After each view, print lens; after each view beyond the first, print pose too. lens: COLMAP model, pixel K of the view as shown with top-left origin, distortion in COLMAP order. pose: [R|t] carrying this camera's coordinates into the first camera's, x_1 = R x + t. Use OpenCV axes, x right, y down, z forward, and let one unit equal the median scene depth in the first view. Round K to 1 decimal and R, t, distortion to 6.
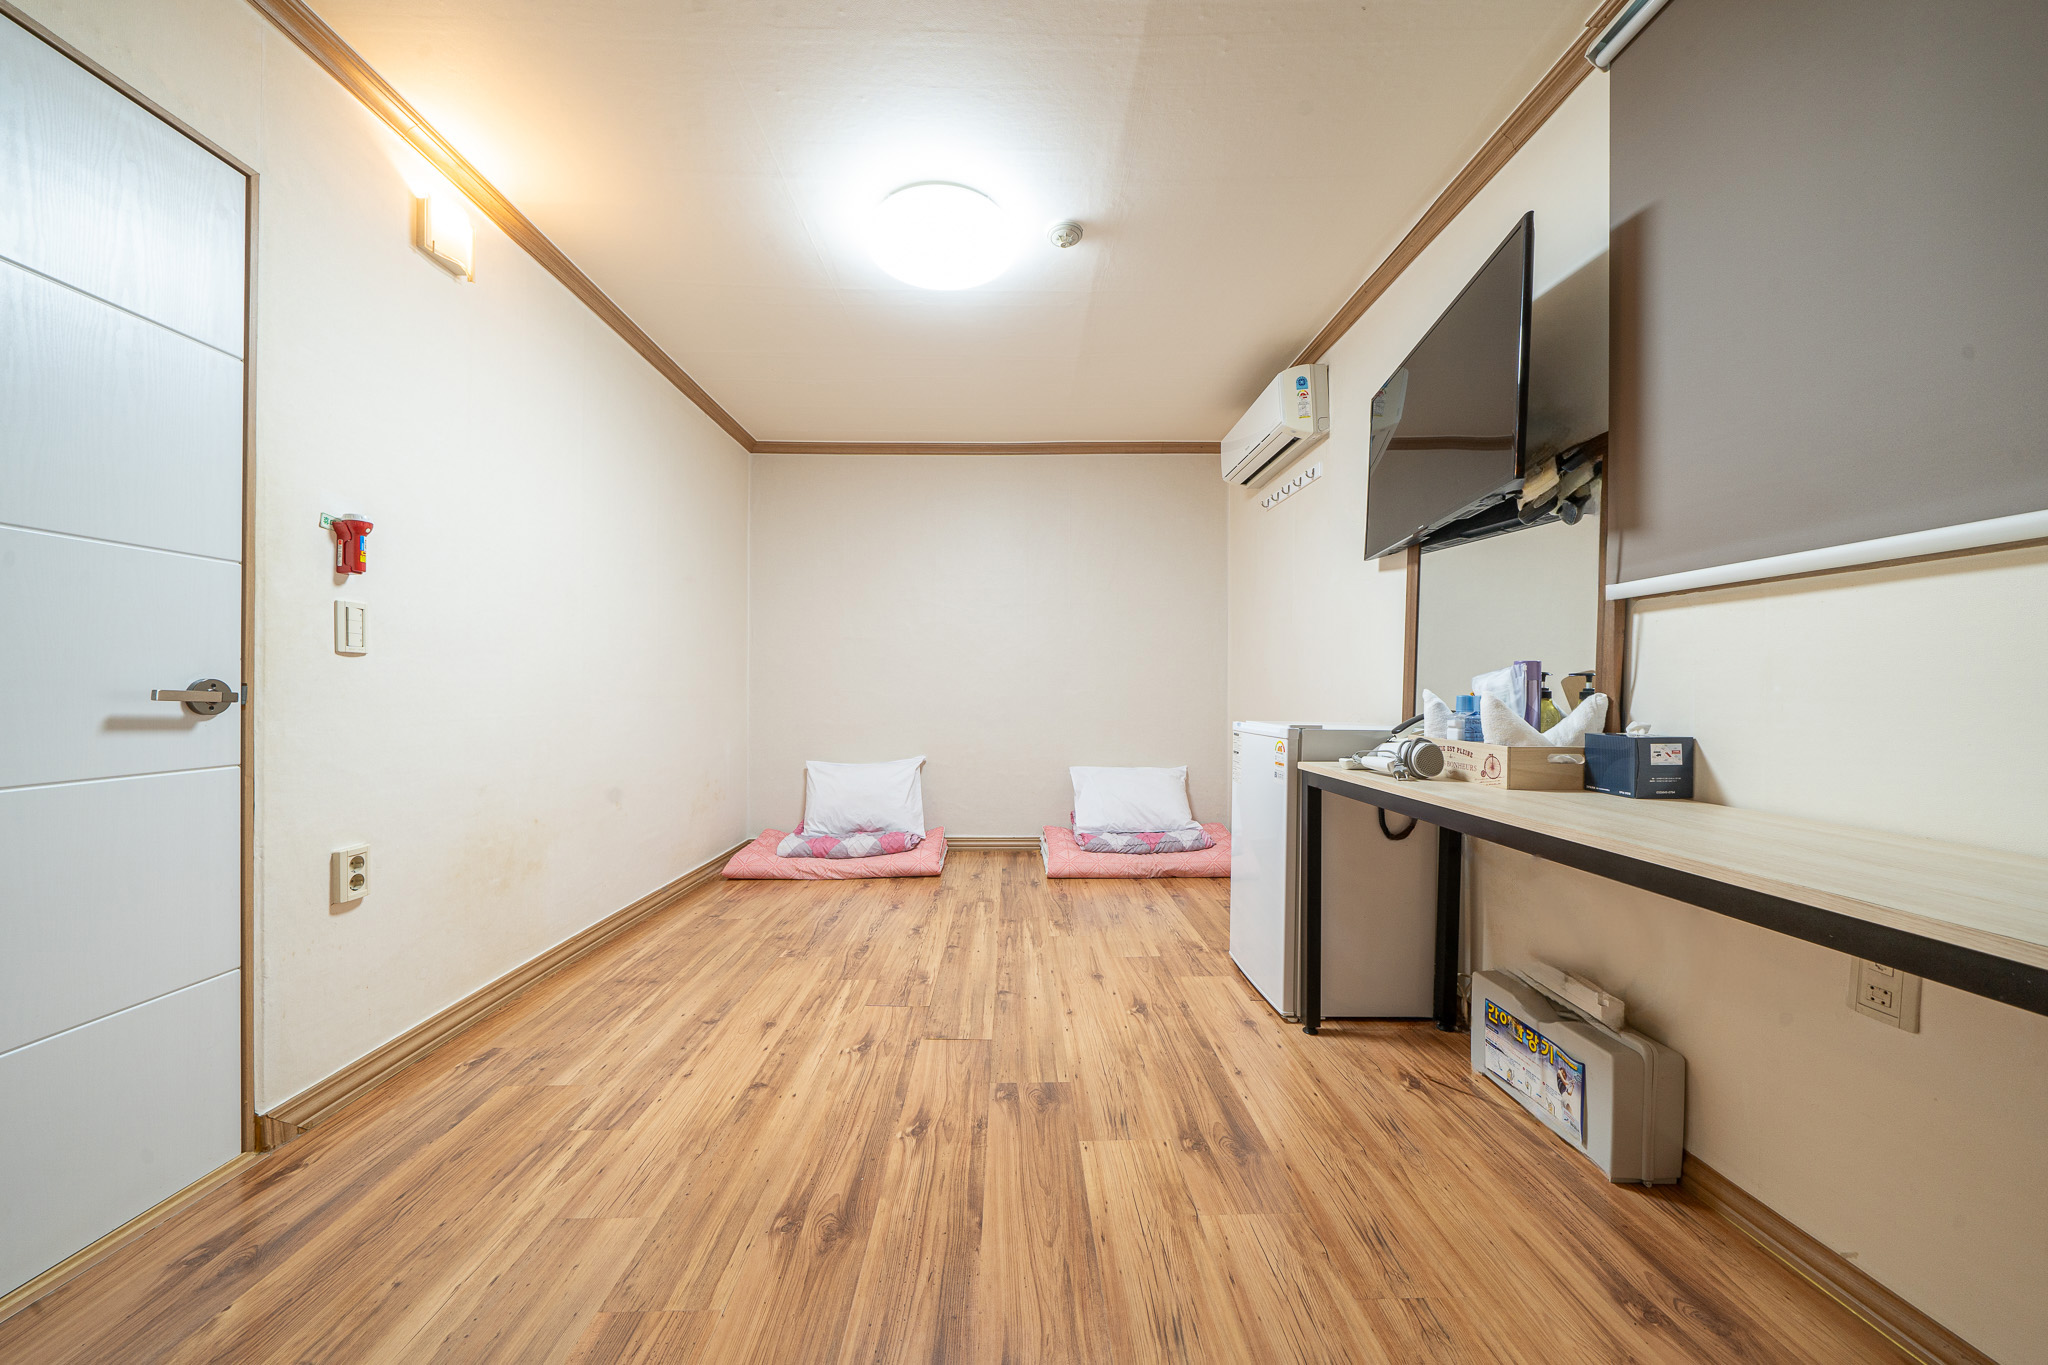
lens RADIAL K [[693.3, 0, 1022.4], [0, 693.3, 692.3], [0, 0, 1]] dist [-0.005115, 0.000133]
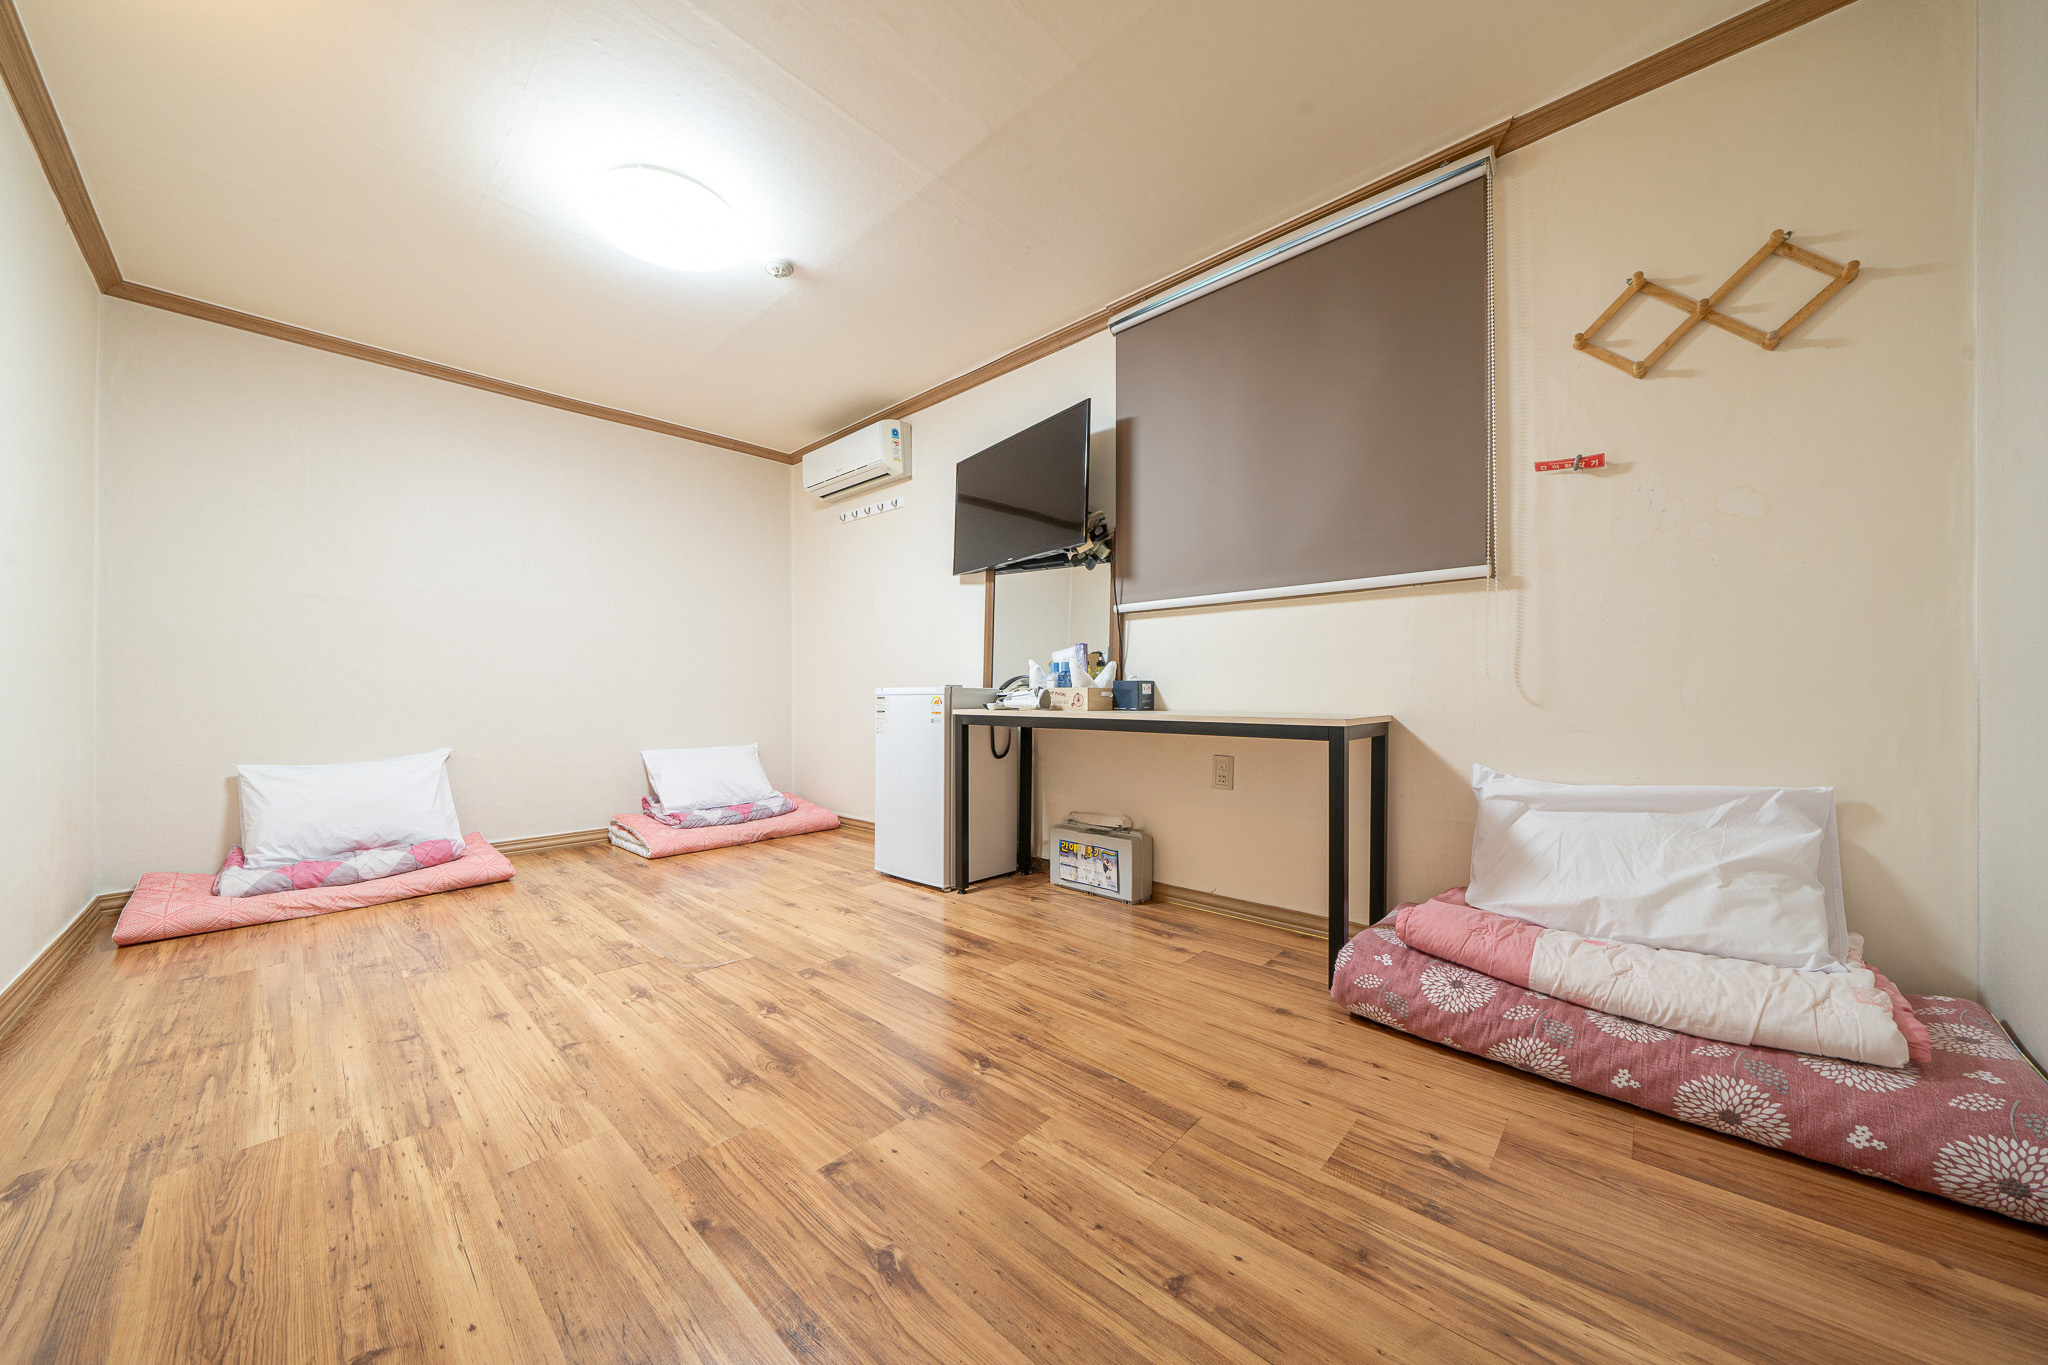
lens RADIAL K [[693.3, 0, 1020.4], [0, 693.3, 694.7], [0, 0, 1]] dist [-0.005115, 0.000133]
pose [[0.695360, -0.004959, 0.718645, -0.648369], [0.007572, 0.999971, -0.000427, 0.084450], [-0.718622, 0.005739, 0.695377, -0.131458]]
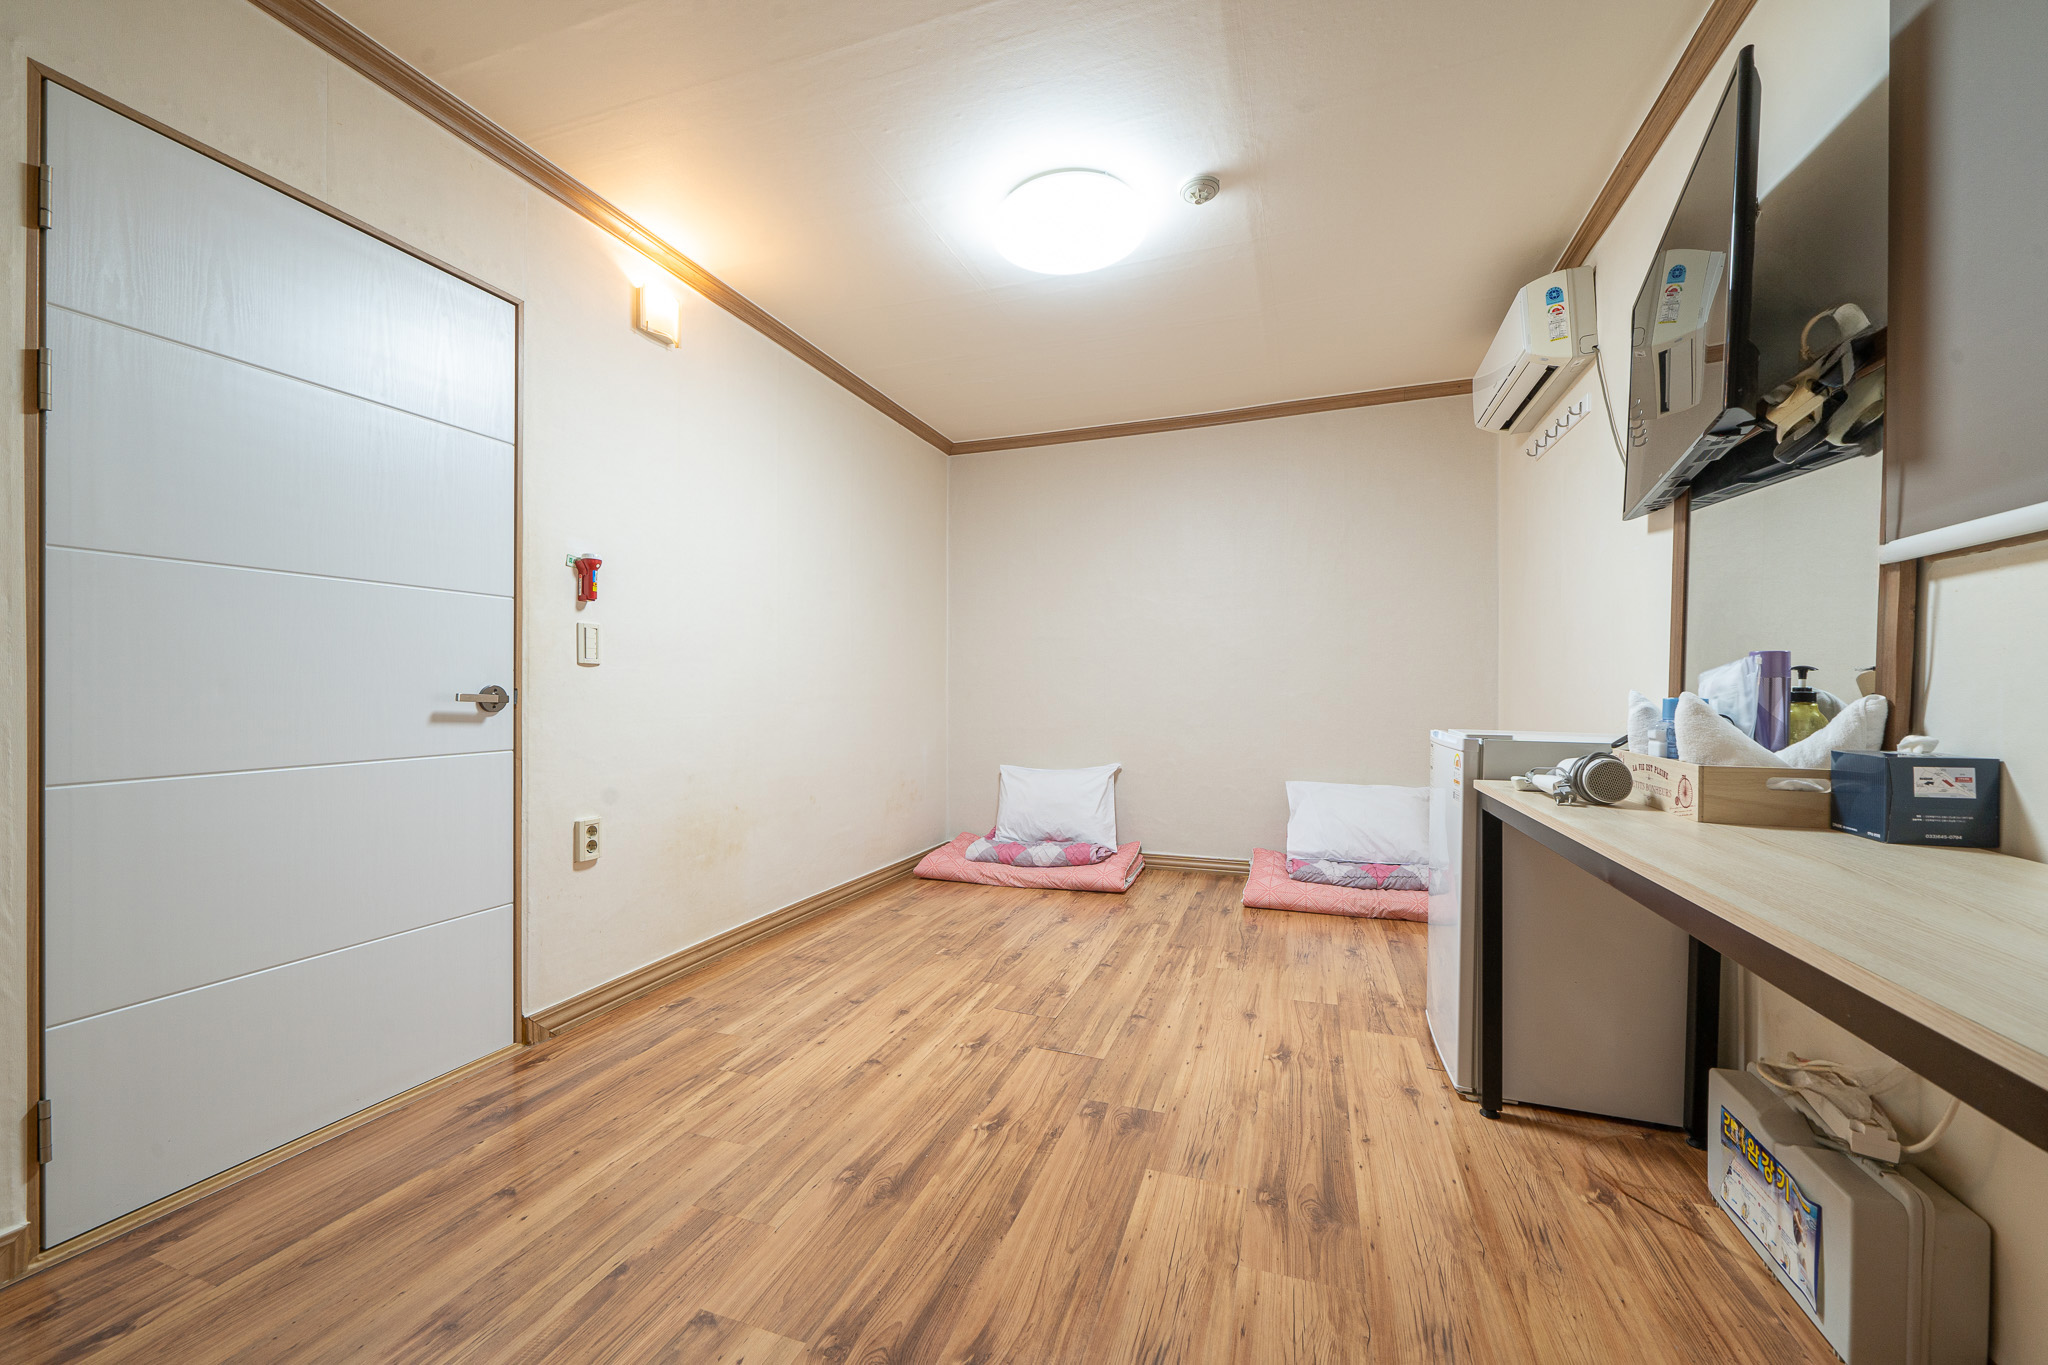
lens RADIAL K [[784.5, 0, 1023.3], [0, 784.5, 693.6], [0, 0, 1]] dist [-0.001973, -0.000672]
pose [[0.935230, -0.001558, -0.354039, 0.272580], [0.001278, 0.999999, -0.001024, -0.000342], [0.354040, 0.000505, 0.935230, -0.055610]]
